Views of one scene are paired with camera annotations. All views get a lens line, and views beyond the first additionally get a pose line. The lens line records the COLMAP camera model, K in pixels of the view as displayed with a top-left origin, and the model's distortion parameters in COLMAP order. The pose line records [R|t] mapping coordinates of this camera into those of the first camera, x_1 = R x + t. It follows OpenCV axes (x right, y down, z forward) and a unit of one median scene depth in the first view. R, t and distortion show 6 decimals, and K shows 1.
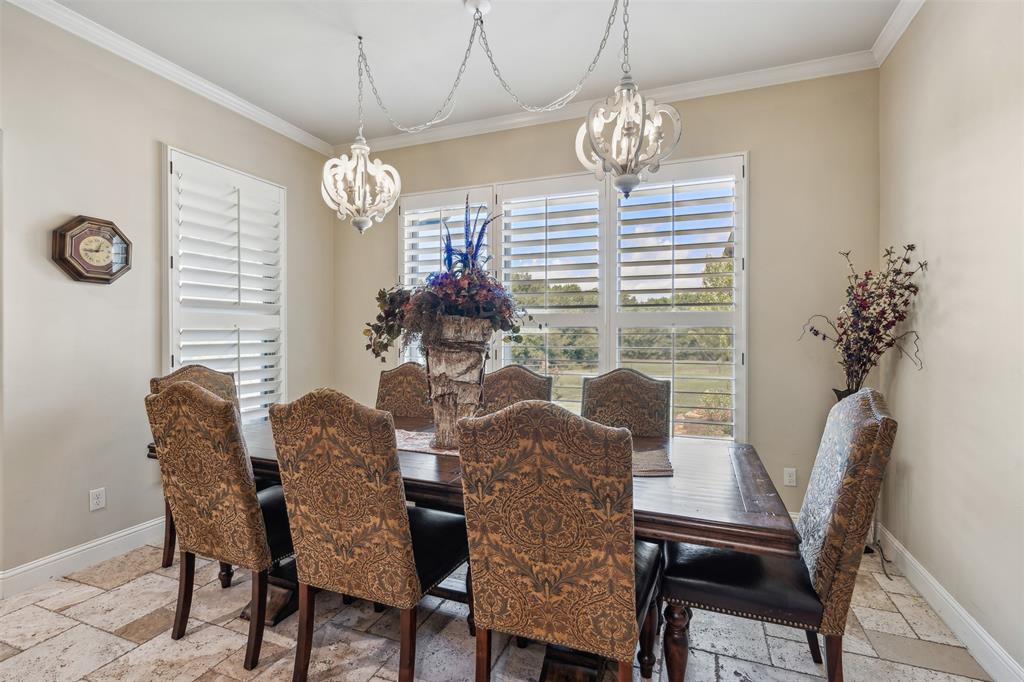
lens RADIAL K [[469.6, 0, 513.0], [0, 469.6, 337.9], [0, 0, 1]] dist [-0.007171, 0.003304]
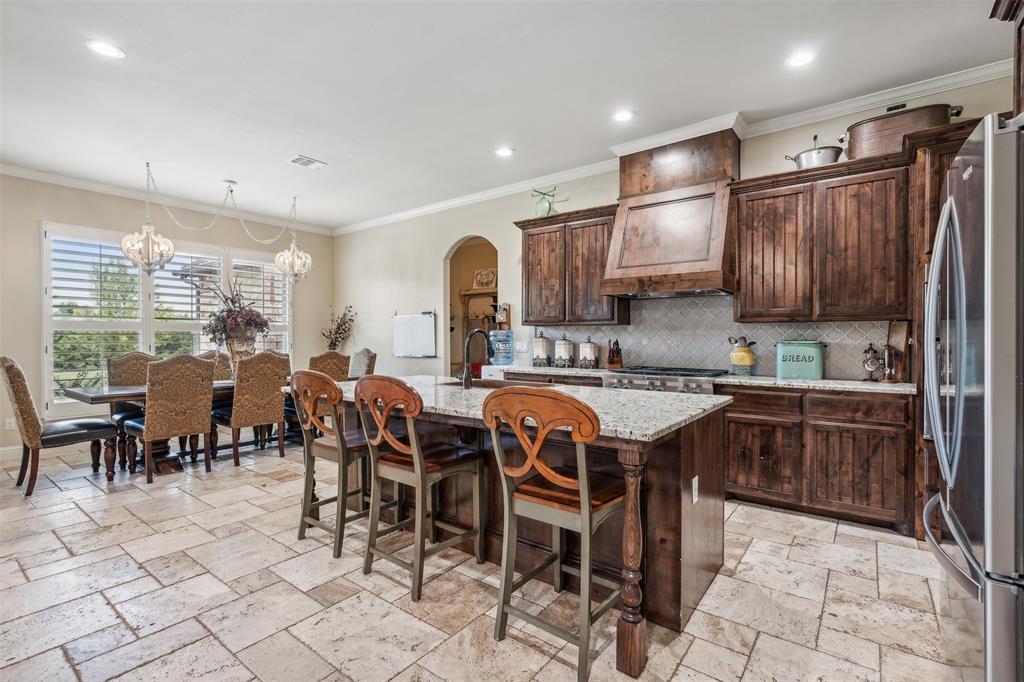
lens RADIAL K [[469.6, 0, 505.1], [0, 469.6, 340.1], [0, 0, 1]] dist [-0.007171, 0.003304]
pose [[0.288783, -0.002625, 0.957391, -1.801014], [0.007329, 0.999973, 0.000531, 0.029872], [-0.957367, 0.006863, 0.288794, -0.849281]]
